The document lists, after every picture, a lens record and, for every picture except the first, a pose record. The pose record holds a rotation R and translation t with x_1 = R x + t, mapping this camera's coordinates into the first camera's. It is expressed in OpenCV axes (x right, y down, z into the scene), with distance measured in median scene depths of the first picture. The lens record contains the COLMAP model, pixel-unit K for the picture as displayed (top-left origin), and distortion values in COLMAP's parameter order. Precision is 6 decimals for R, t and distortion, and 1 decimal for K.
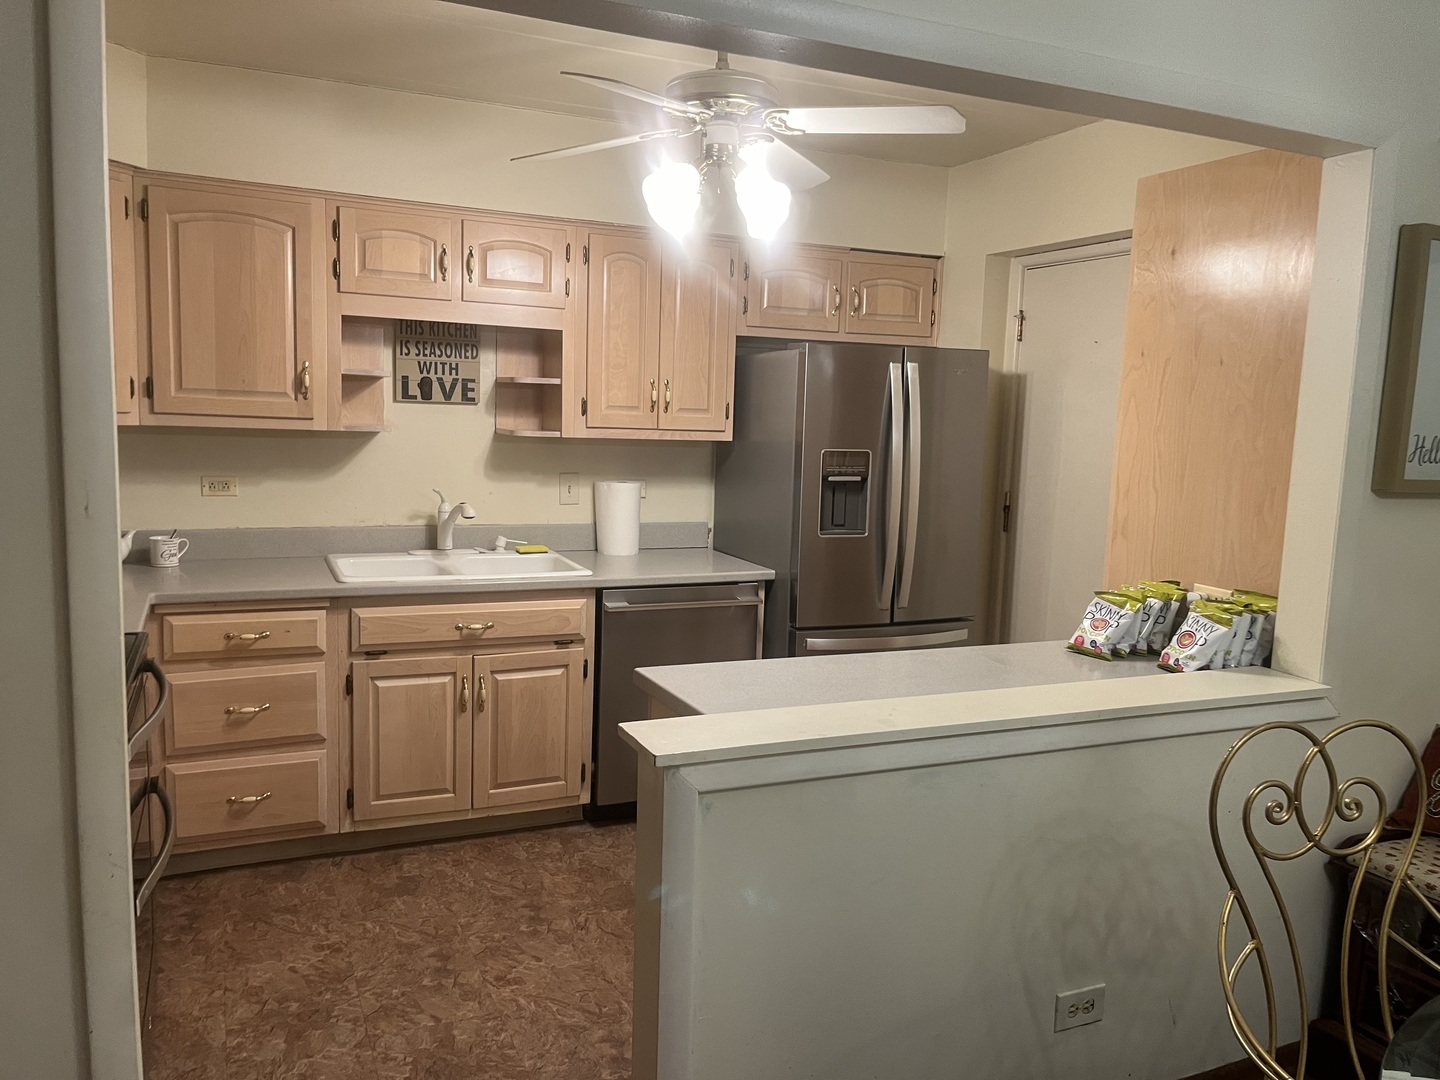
lens RADIAL K [[1088.6, 0, 722.2], [0, 1088.6, 540.9], [0, 0, 1]] dist [0.037753, -0.003706]
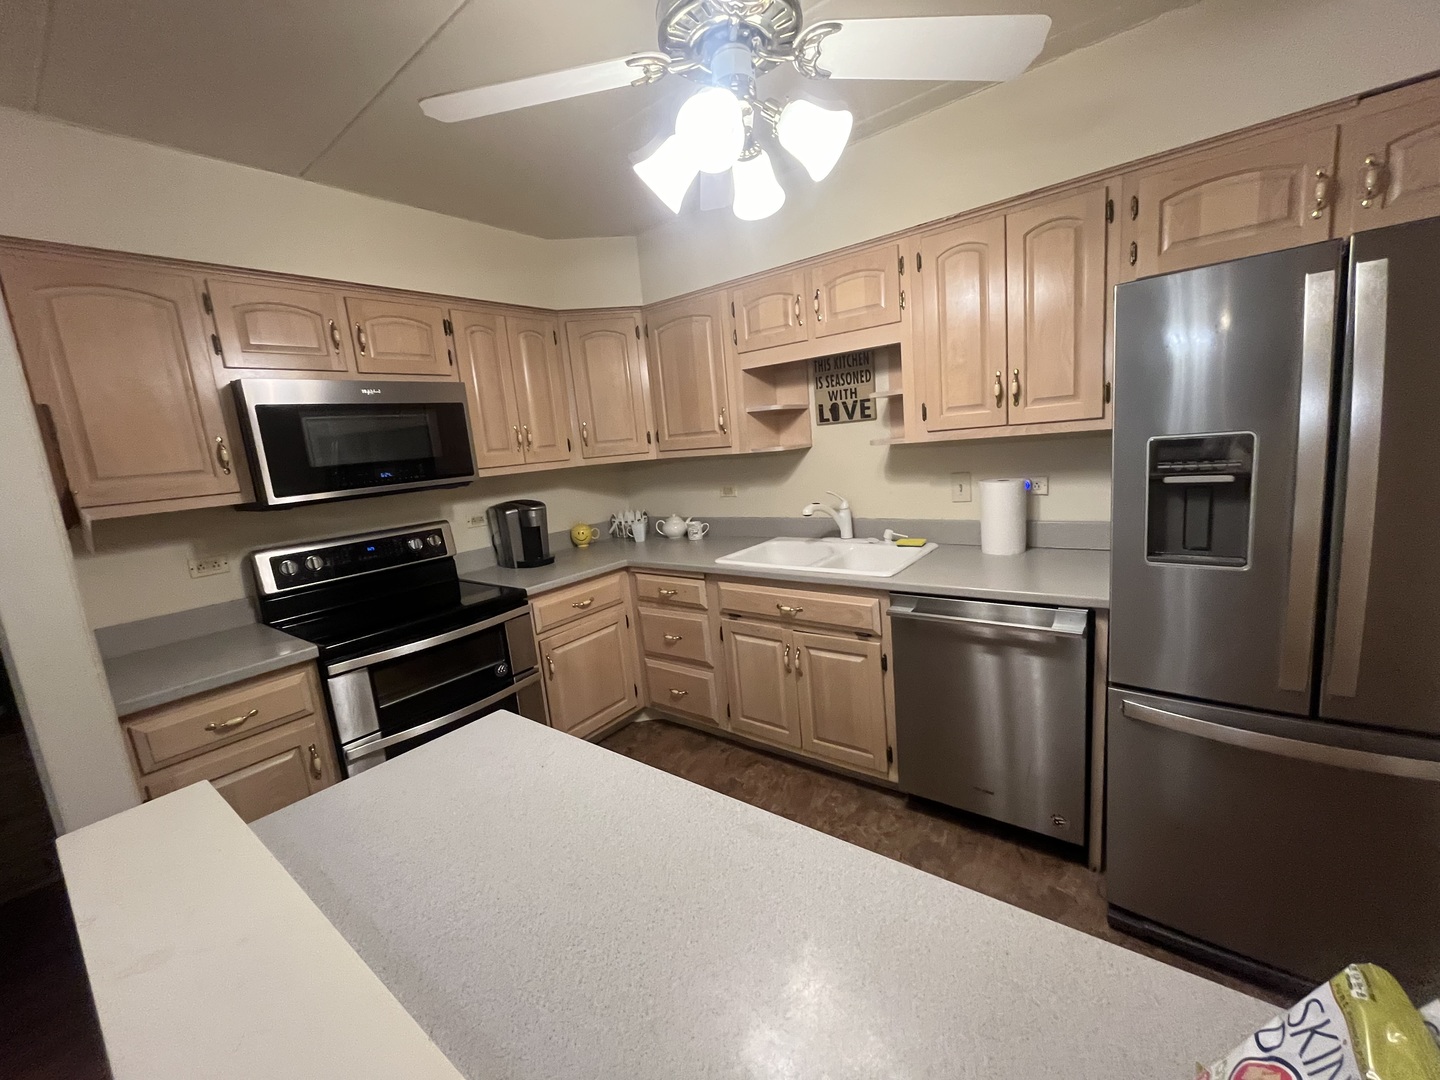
lens RADIAL K [[577.4, 0, 721.3], [0, 577.4, 535.7], [0, 0, 1]] dist [-0.002182, -0.000255]
pose [[0.471340, 0.070016, -0.879168, 0.279876], [0.000795, 0.996810, 0.079811, -0.050631], [0.881951, -0.038317, 0.469781, 0.577179]]
